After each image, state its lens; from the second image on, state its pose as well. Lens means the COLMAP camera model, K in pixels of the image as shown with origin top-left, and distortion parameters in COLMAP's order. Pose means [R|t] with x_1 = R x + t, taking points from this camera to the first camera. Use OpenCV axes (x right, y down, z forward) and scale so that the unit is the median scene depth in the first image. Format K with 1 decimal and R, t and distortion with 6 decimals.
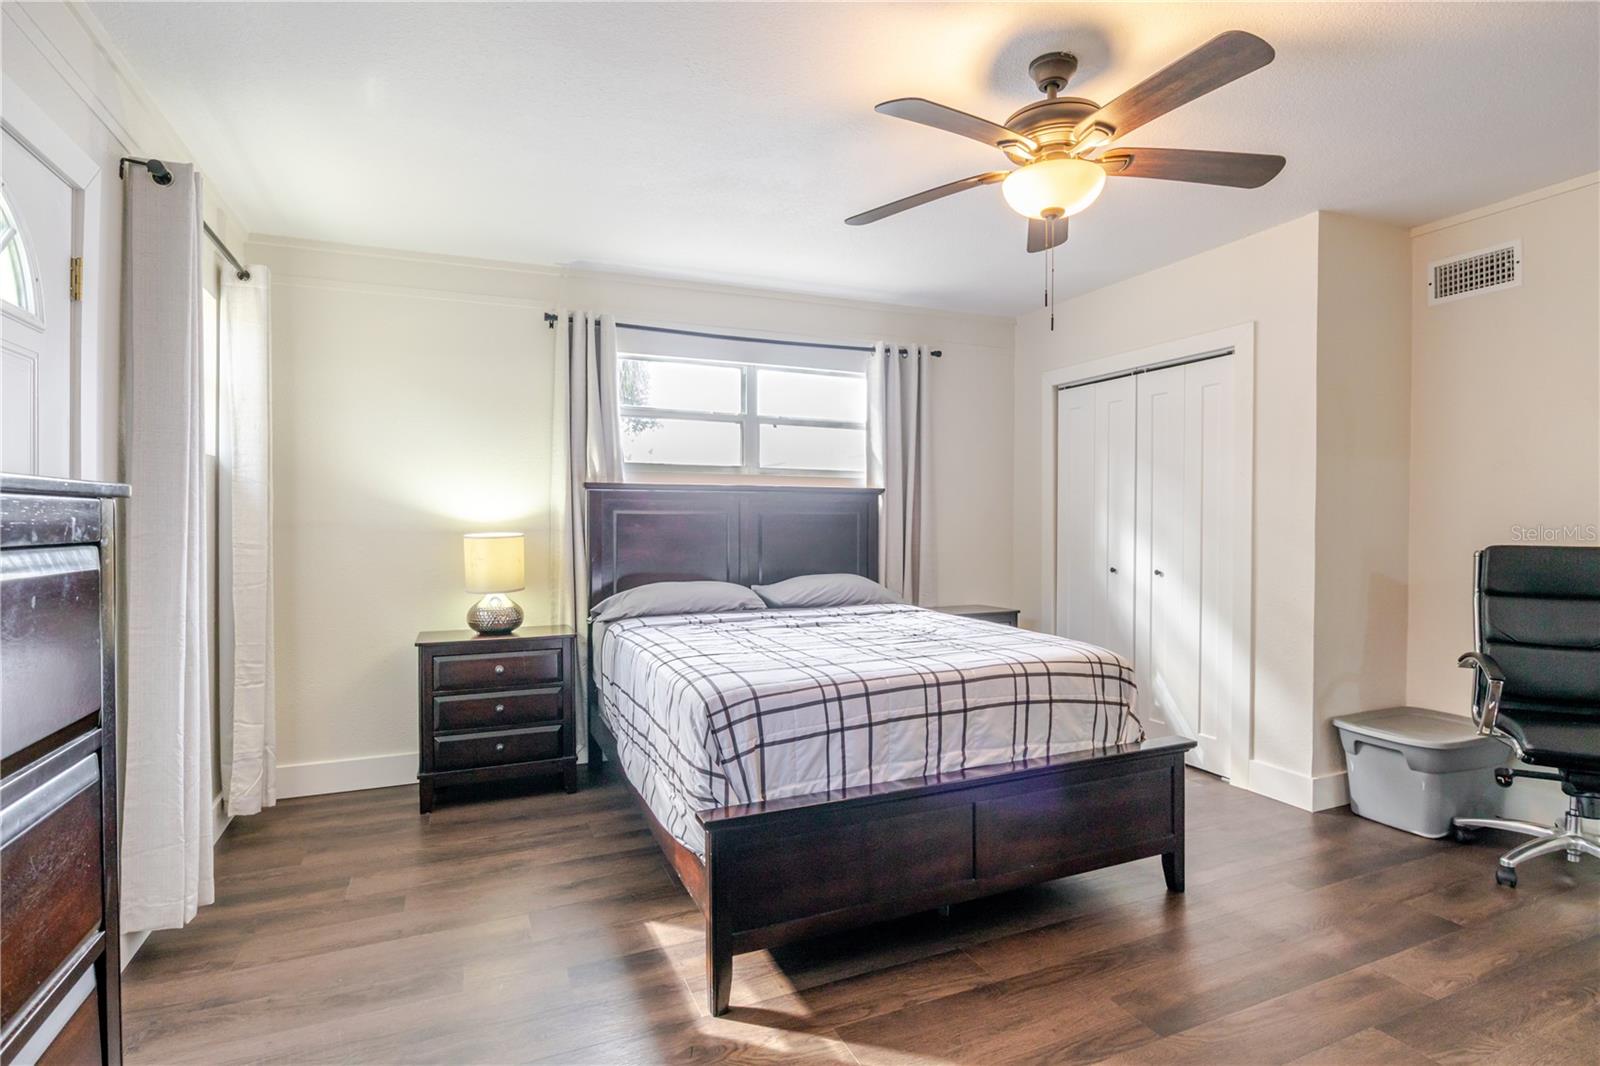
lens RADIAL K [[802.2, 0, 811.2], [0, 802.2, 533.6], [0, 0, 1]] dist [-0.007212, 0.000218]
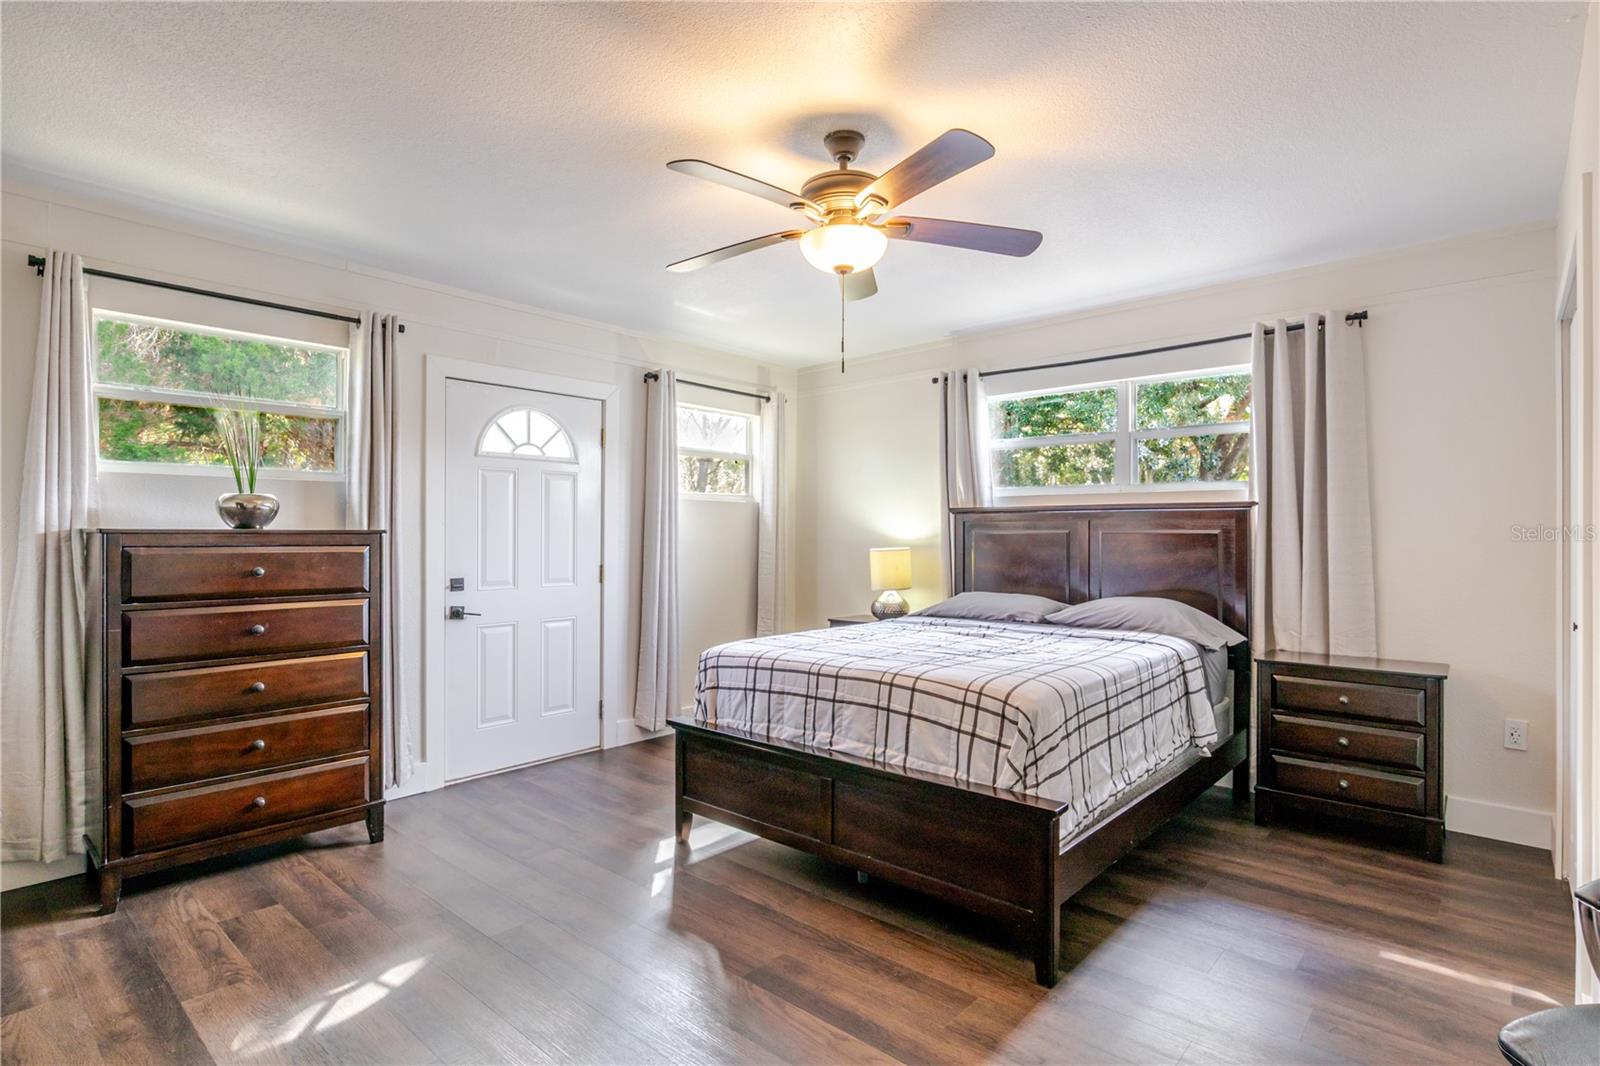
lens RADIAL K [[802.2, 0, 811.2], [0, 802.2, 533.6], [0, 0, 1]] dist [-0.007212, 0.000218]
pose [[0.416794, 0.000920, -0.909001, 1.209036], [-0.013684, 0.999893, -0.005262, -0.021790], [0.908898, 0.014632, 0.416761, 0.445699]]
